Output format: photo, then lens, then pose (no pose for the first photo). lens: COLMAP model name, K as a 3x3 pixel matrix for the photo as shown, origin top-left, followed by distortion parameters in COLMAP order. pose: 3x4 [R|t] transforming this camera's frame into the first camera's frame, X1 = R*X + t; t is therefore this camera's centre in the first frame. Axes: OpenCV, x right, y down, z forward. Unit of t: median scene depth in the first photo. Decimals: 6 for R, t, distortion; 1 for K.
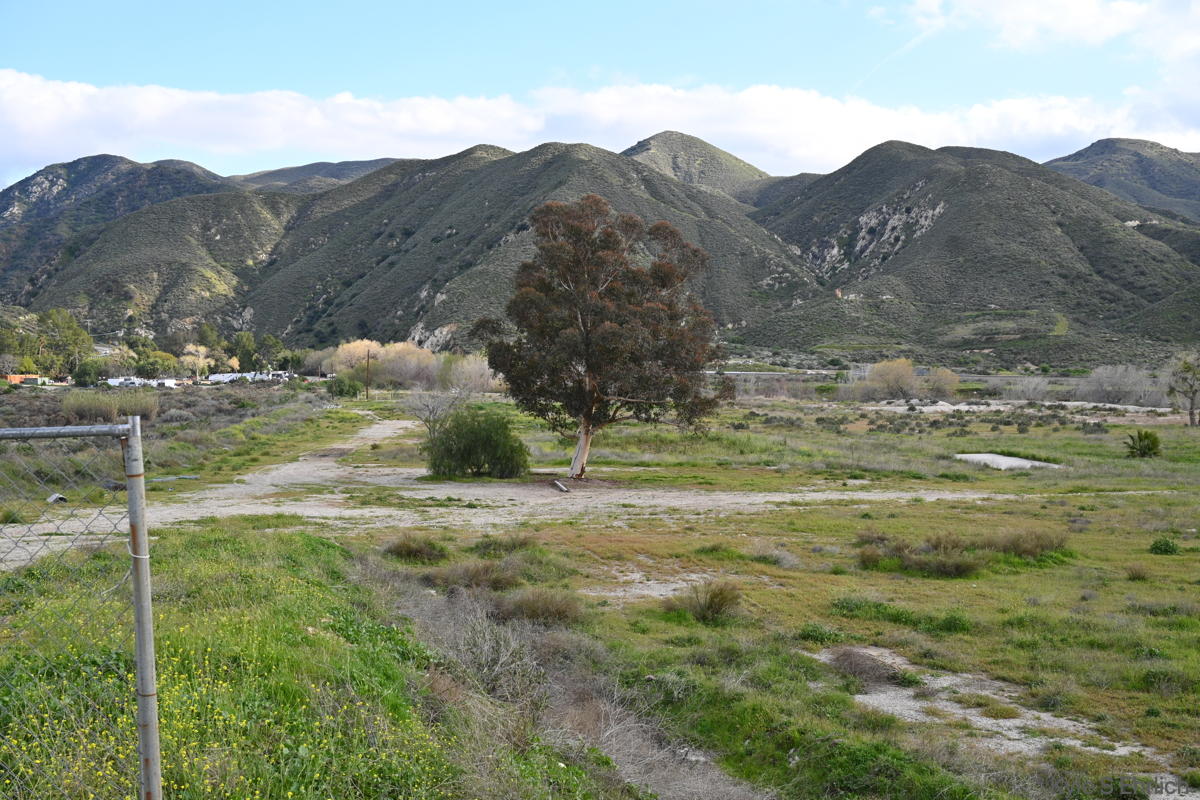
lens RADIAL K [[1351.0, 0, 605.5], [0, 1351.0, 399.4], [0, 0, 1]] dist [0.021370, -0.066626]
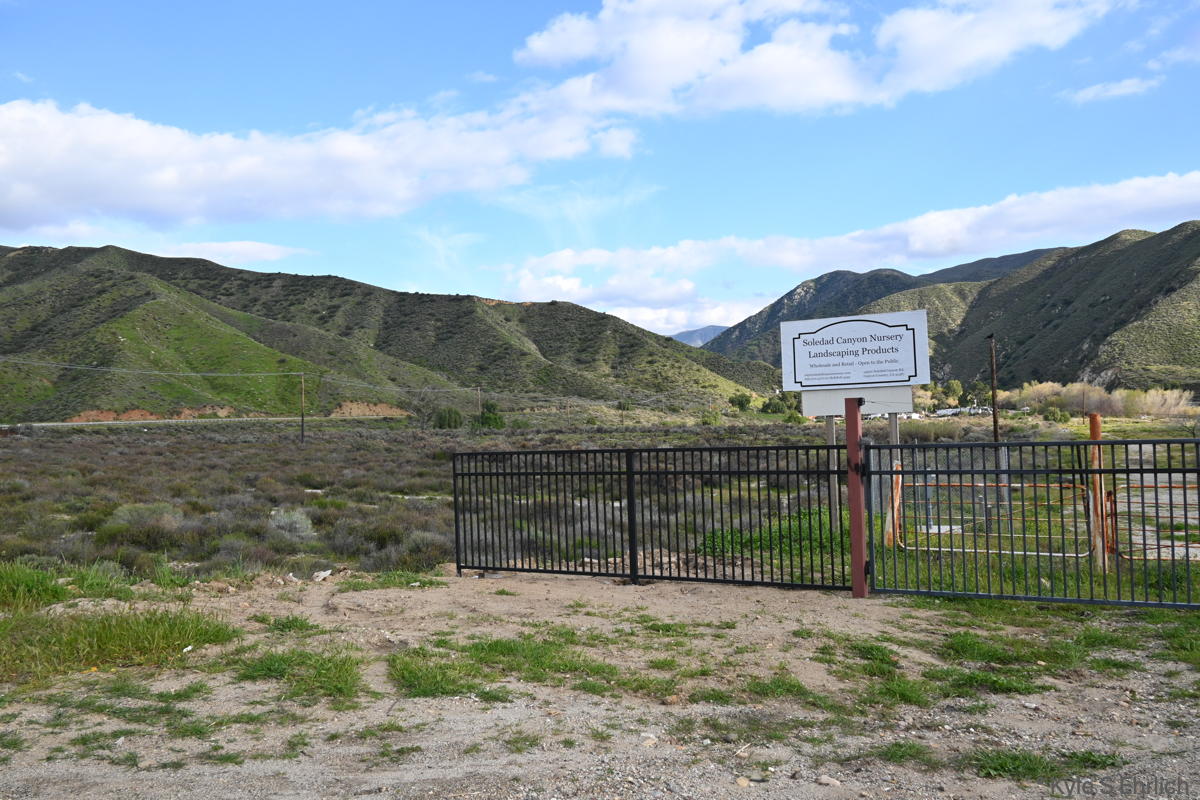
lens RADIAL K [[906.0, 0, 602.5], [0, 906.0, 399.8], [0, 0, 1]] dist [0.018984, -0.027029]
pose [[0.822127, -0.032136, -0.568396, -0.115802], [0.014711, 0.999271, -0.035219, -0.000311], [0.569114, 0.020593, 0.822001, -0.107115]]
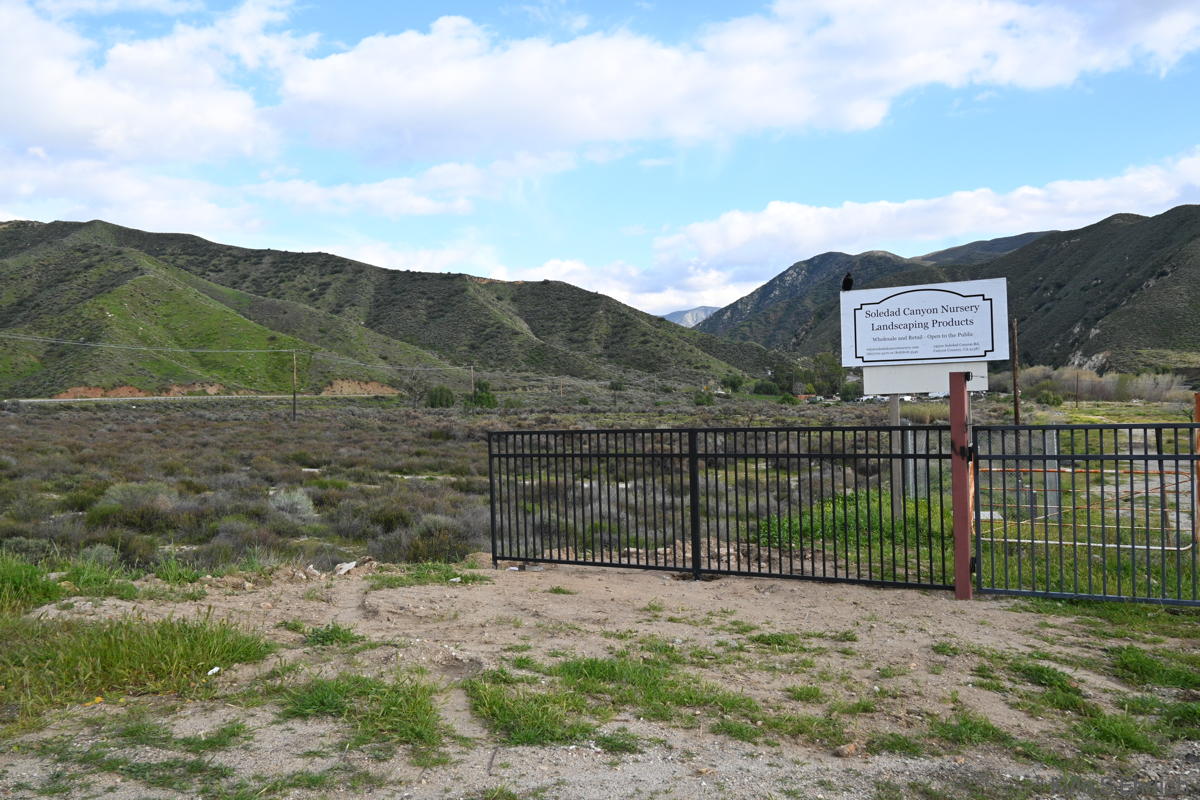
lens RADIAL K [[906.0, 0, 602.5], [0, 906.0, 399.8], [0, 0, 1]] dist [0.018984, -0.027029]
pose [[0.828188, -0.014095, -0.560273, -0.130237], [0.008058, 0.999880, -0.013244, -0.000046], [0.560392, 0.006454, 0.828202, -0.100880]]
